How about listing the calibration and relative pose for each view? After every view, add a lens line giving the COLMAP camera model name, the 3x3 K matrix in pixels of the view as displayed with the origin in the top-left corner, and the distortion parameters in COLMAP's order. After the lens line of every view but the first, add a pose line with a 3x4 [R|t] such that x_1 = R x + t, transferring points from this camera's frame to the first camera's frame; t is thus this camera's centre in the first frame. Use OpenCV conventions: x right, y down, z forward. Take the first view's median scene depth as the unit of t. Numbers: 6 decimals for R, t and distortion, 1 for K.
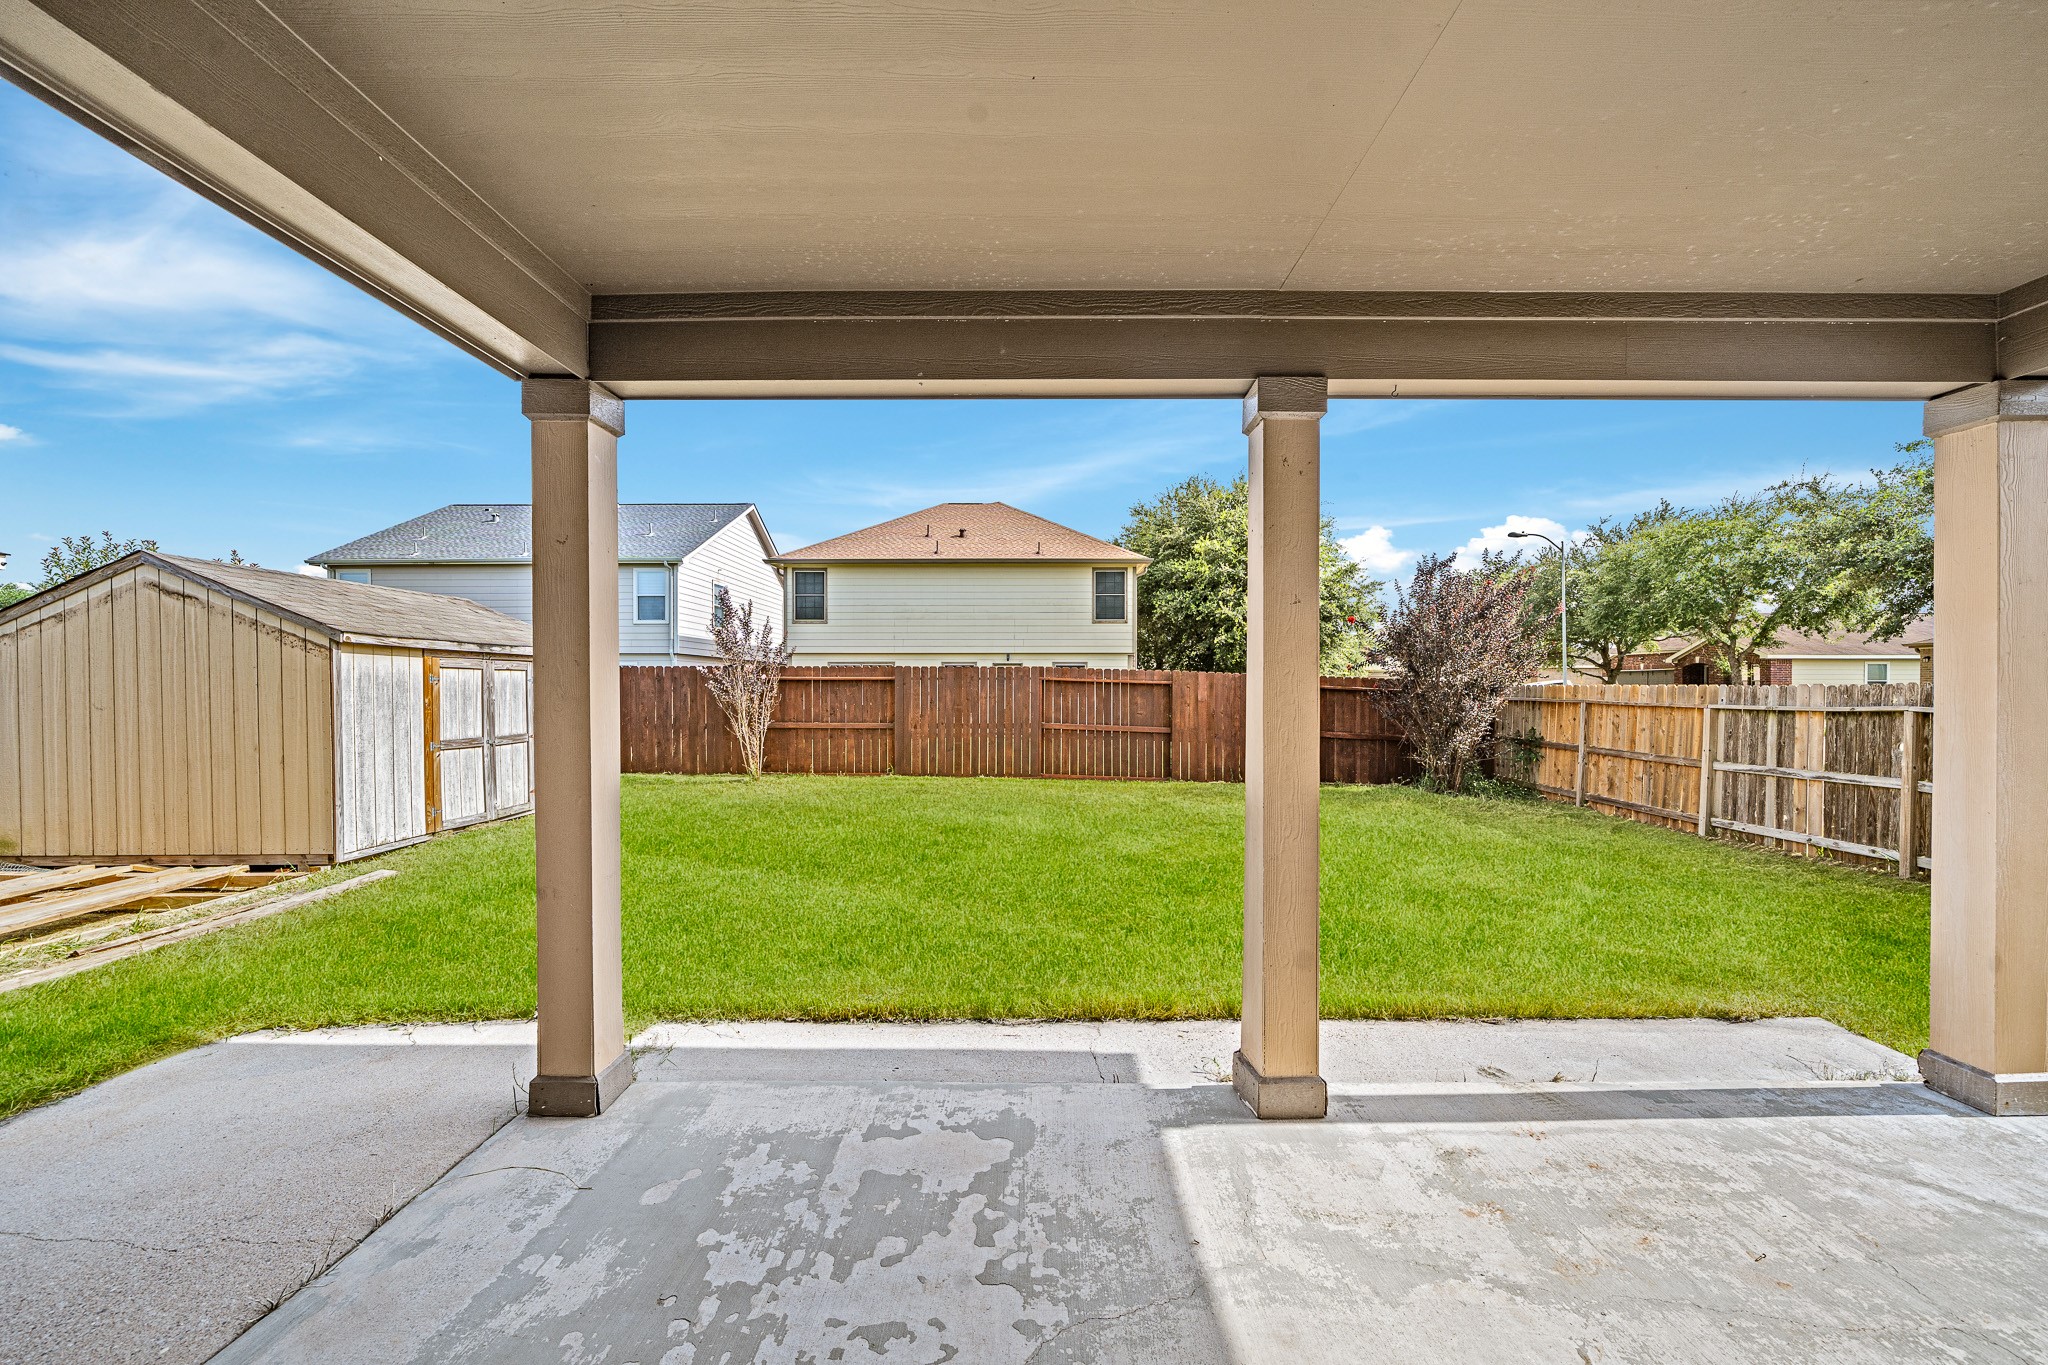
lens RADIAL K [[810.1, 0, 1026.5], [0, 810.1, 685.5], [0, 0, 1]] dist [-0.003129, 0.000037]
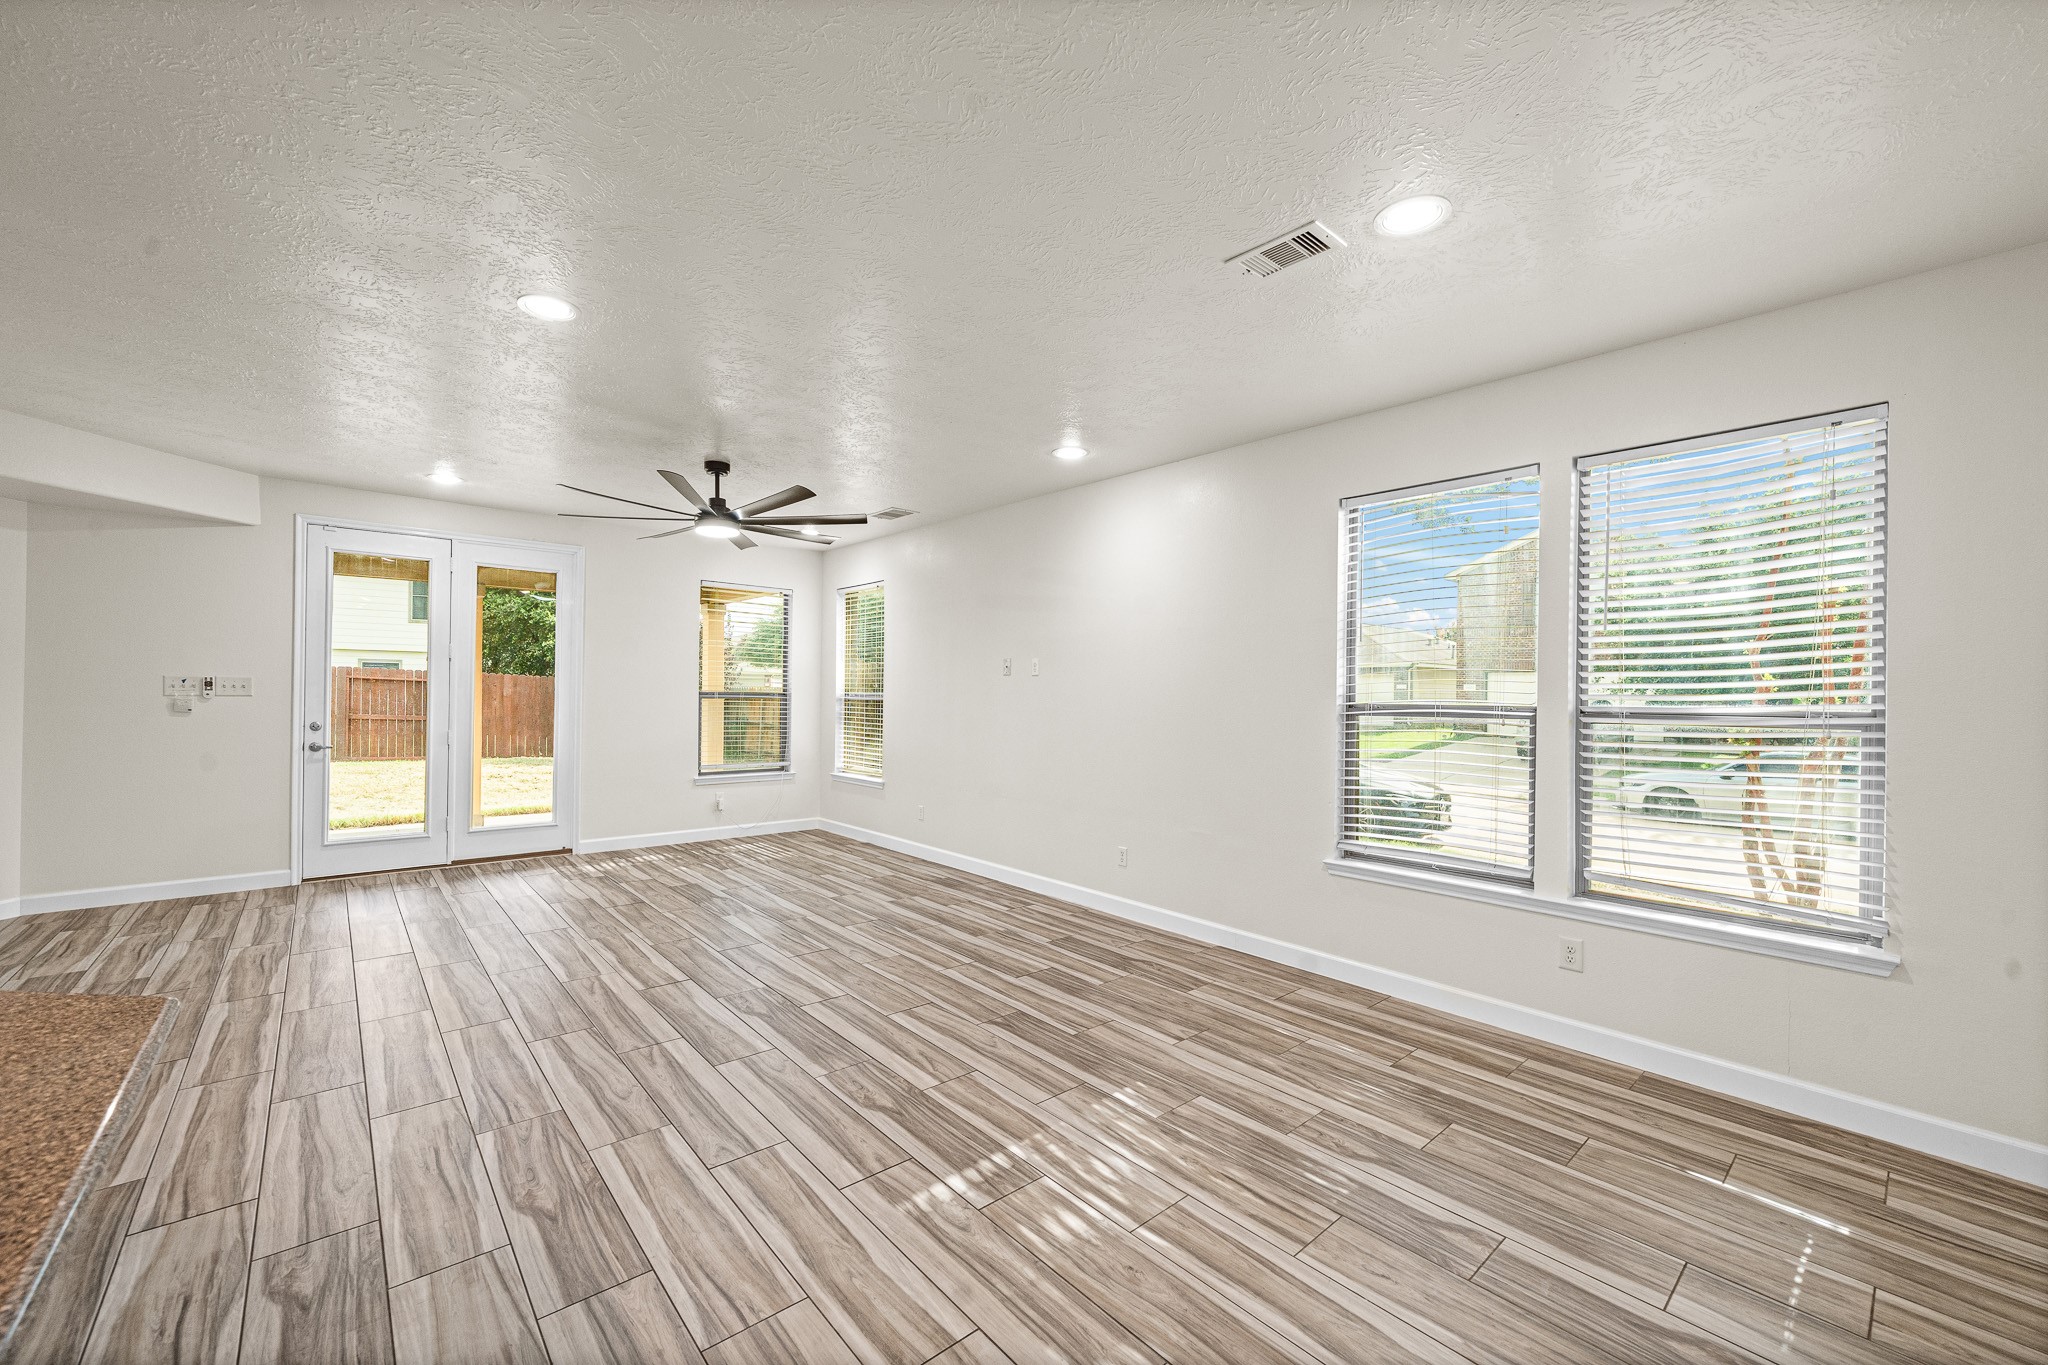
lens RADIAL K [[810.1, 0, 1011.4], [0, 810.1, 689.9], [0, 0, 1]] dist [-0.003129, 0.000037]
pose [[0.753162, 0.008366, 0.657781, -0.028419], [-0.010985, 0.999940, -0.000139, -0.000315], [-0.657743, -0.007121, 0.753209, -0.505940]]
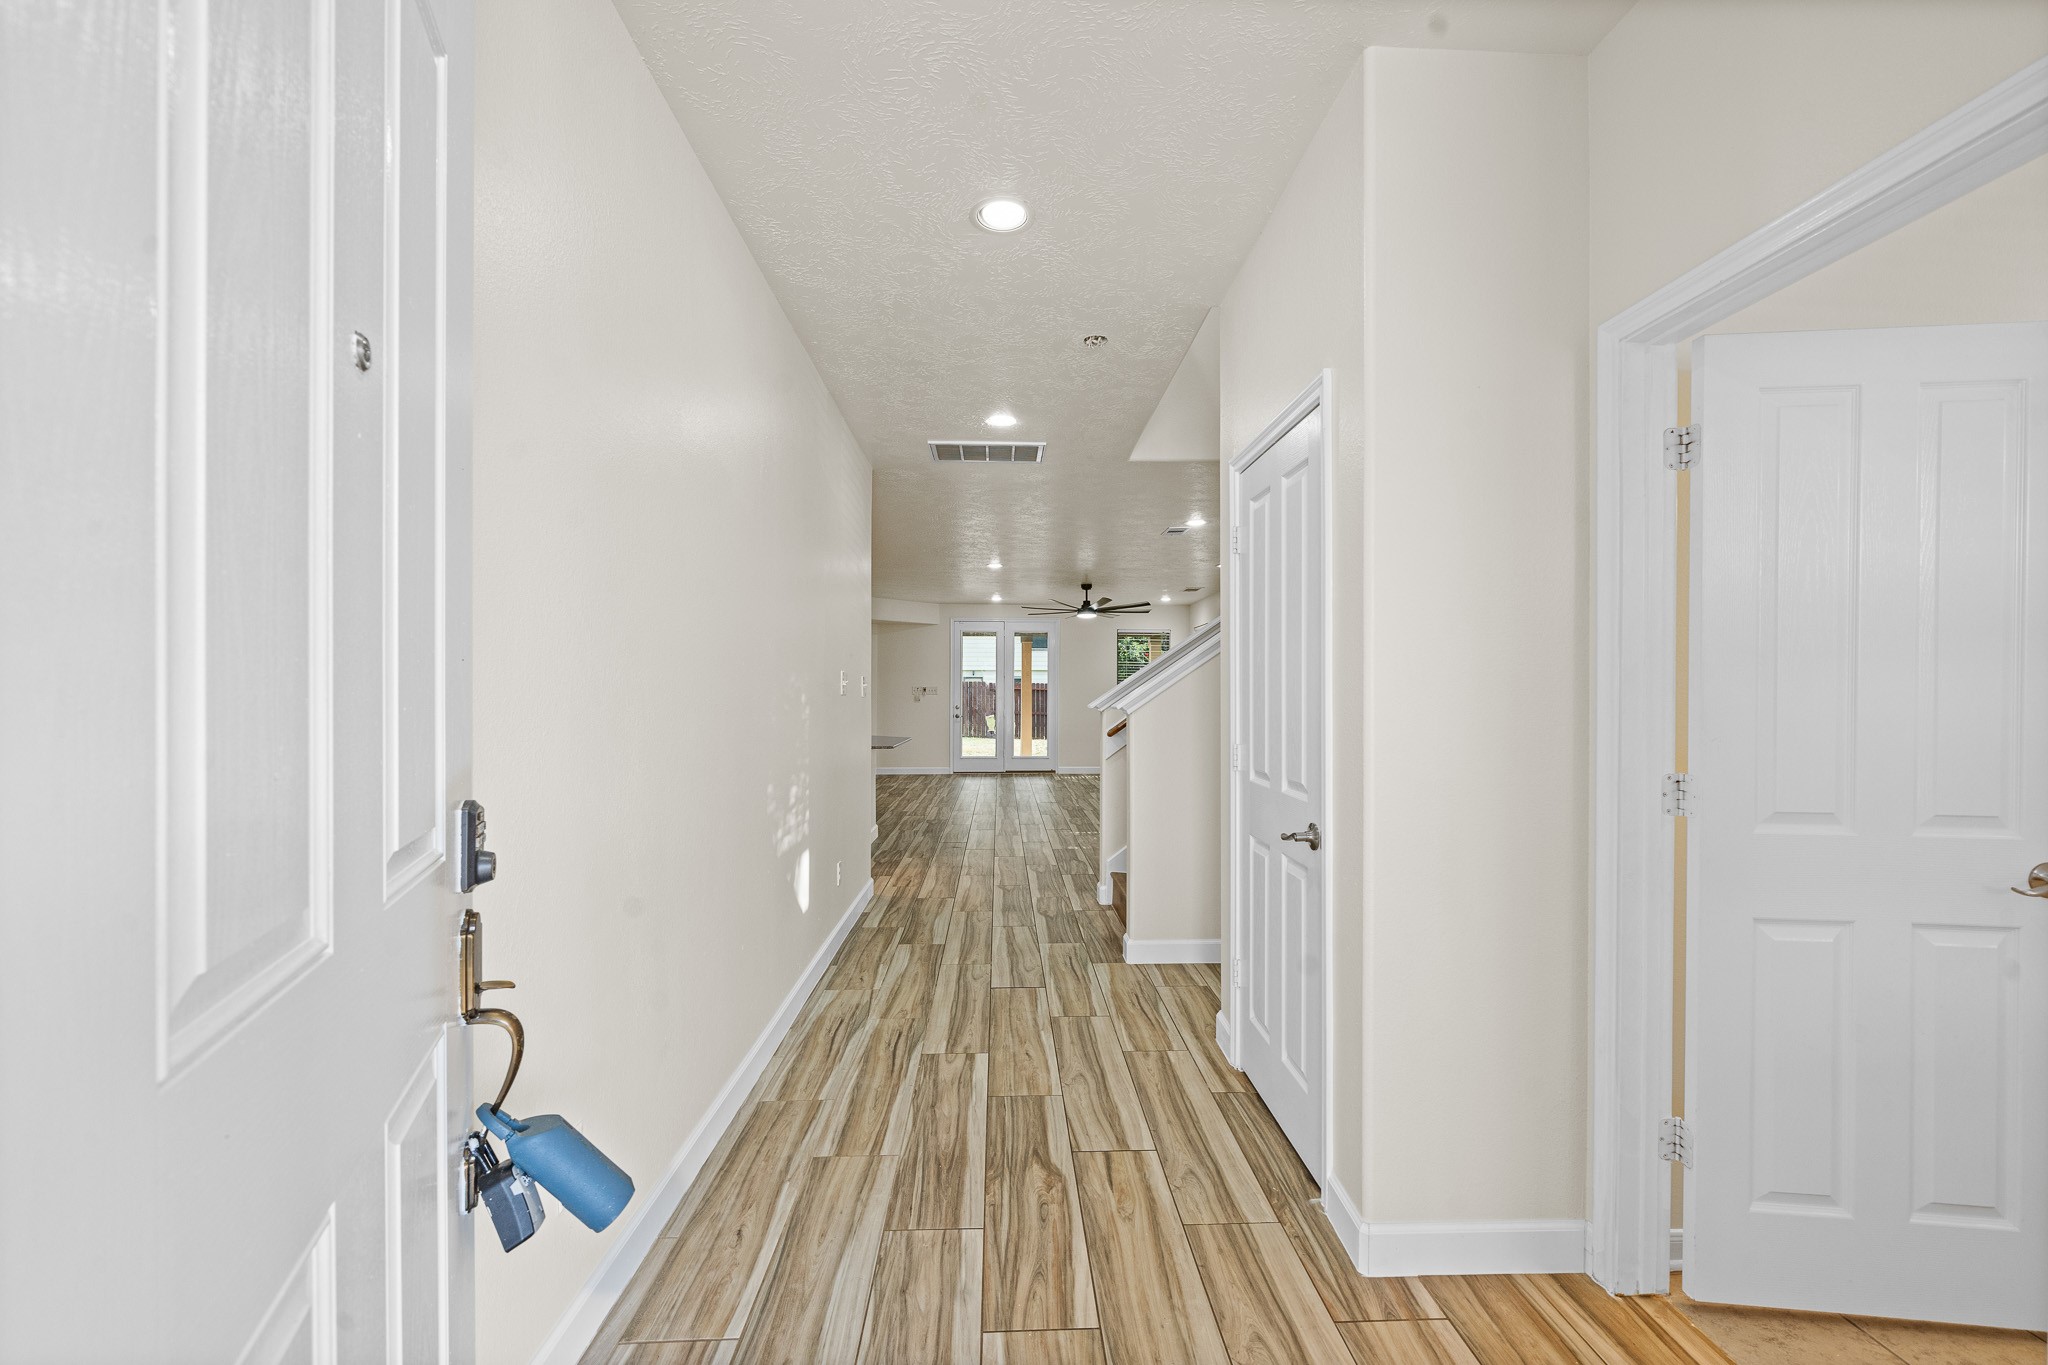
lens RADIAL K [[810.1, 0, 1024.5], [0, 810.1, 691.6], [0, 0, 1]] dist [-0.003129, 0.000037]
pose [[0.999102, -0.002462, 0.042306, 0.080072], [0.002640, 0.999988, -0.004143, 0.019324], [-0.042295, 0.004251, 0.999096, -1.581224]]
